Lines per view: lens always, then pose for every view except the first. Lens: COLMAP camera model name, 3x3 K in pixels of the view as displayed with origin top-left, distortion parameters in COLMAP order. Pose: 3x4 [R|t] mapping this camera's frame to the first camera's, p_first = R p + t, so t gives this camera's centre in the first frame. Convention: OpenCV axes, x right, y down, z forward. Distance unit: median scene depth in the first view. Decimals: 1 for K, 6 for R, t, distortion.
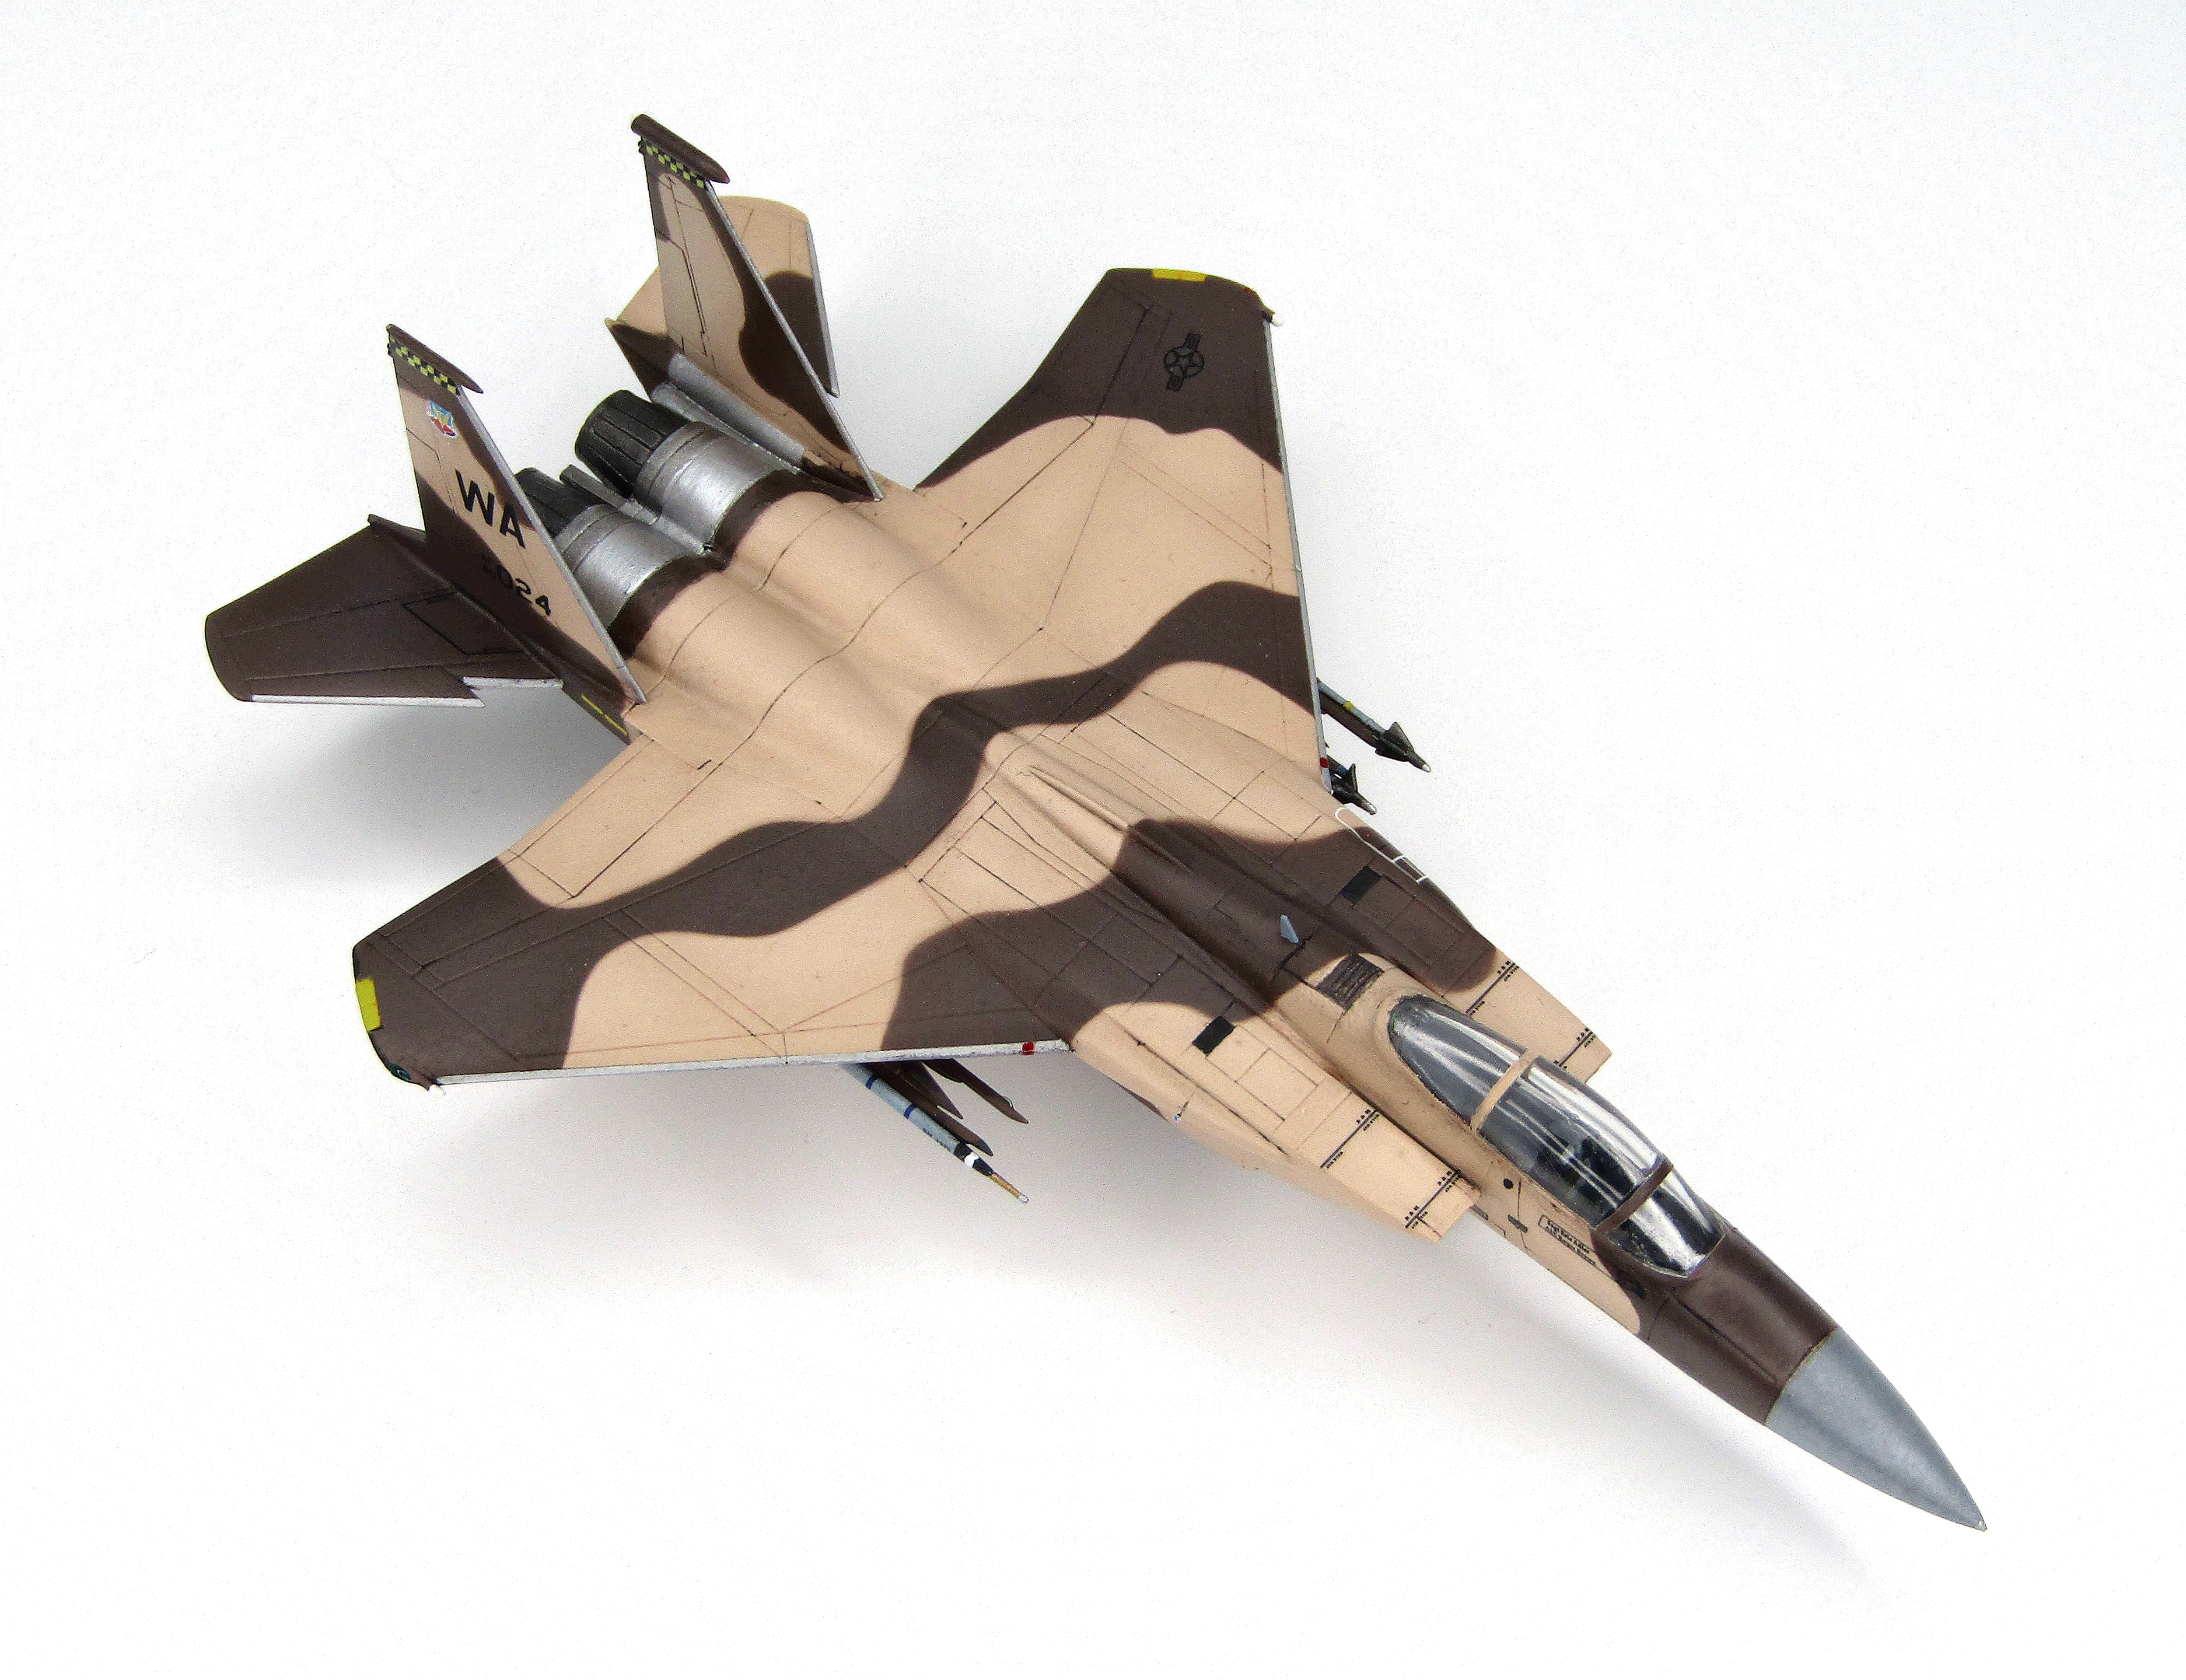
lens RADIAL K [[4632.1, 0, 1078.2], [0, 4632.1, 841.8], [0, 0, 1]] dist [-0.012472, 0.000000]
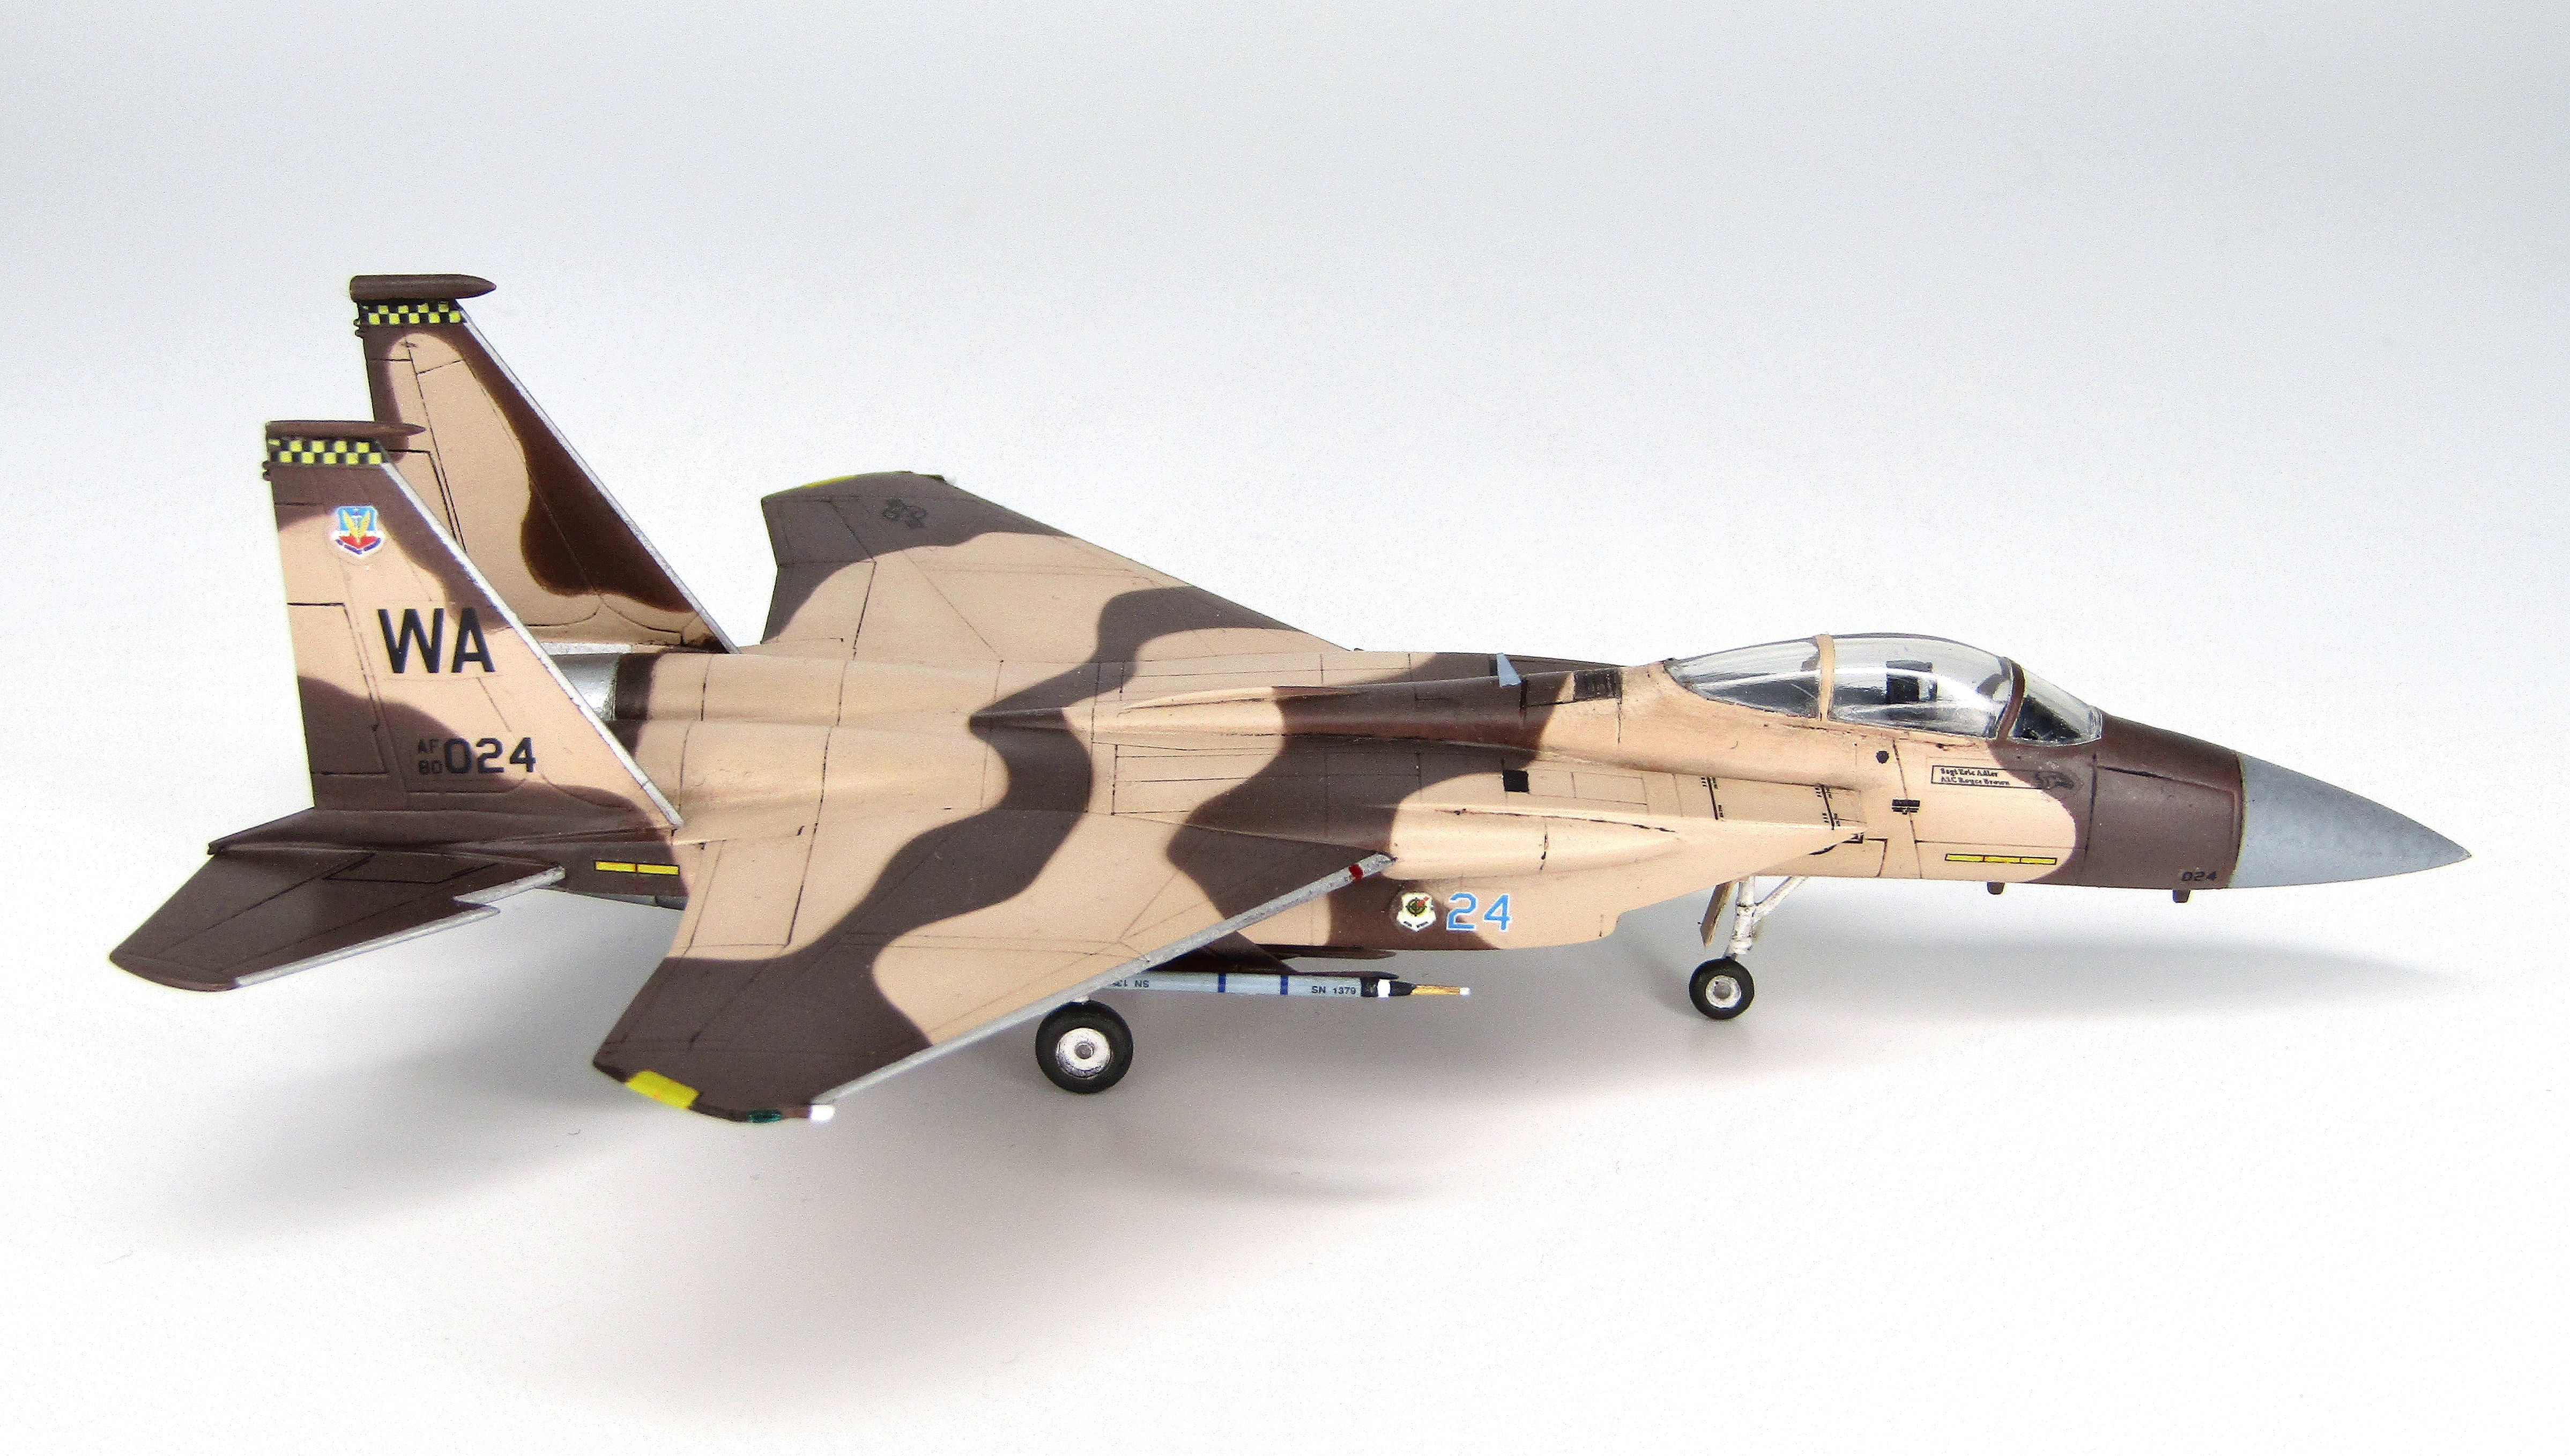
lens RADIAL K [[4170.7, 0, 1268.9], [0, 4170.7, 737.8], [0, 0, 1]] dist [-0.008017, 0.000000]
pose [[0.764558, -0.280586, 0.580279, -0.443601], [0.539841, 0.770643, -0.338645, 0.266829], [-0.352169, 0.572172, 0.740673, 0.418907]]
